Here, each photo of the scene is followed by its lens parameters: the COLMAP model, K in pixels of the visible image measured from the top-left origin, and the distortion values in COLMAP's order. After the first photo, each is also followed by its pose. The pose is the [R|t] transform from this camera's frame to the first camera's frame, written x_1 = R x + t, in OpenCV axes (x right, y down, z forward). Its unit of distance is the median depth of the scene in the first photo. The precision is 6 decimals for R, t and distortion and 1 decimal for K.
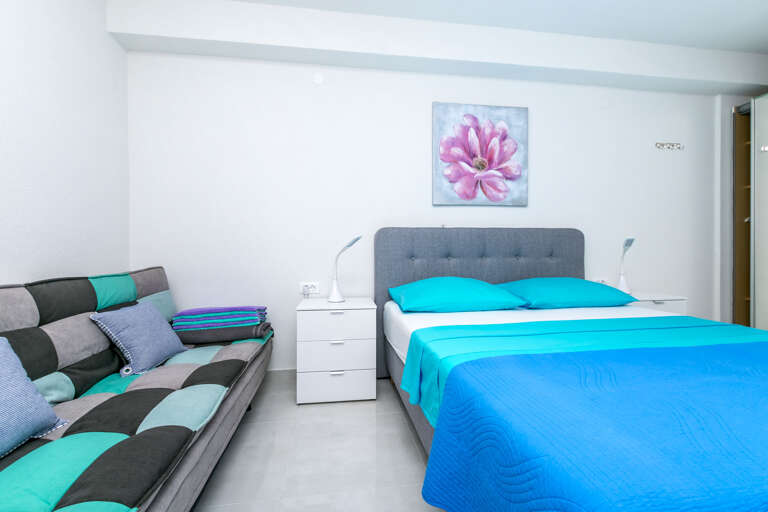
lens RADIAL K [[325.4, 0, 381.6], [0, 325.4, 231.4], [0, 0, 1]] dist [-0.000504, -0.000233]
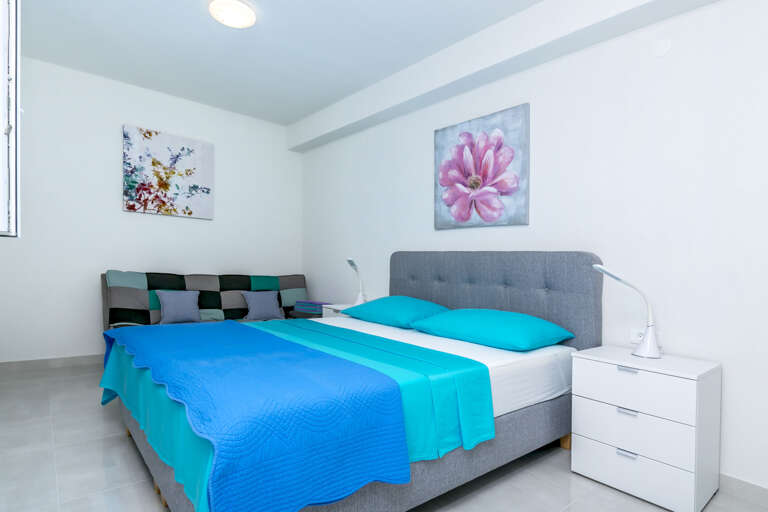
lens RADIAL K [[425.9, 0, 383.3], [0, 425.9, 257.2], [0, 0, 1]] dist [-0.005919, -0.000318]
pose [[0.541403, 0.001243, -0.840763, 1.178188], [-0.002275, 0.999997, 0.000013, 0.006618], [0.840760, 0.001906, 0.541404, 0.125910]]
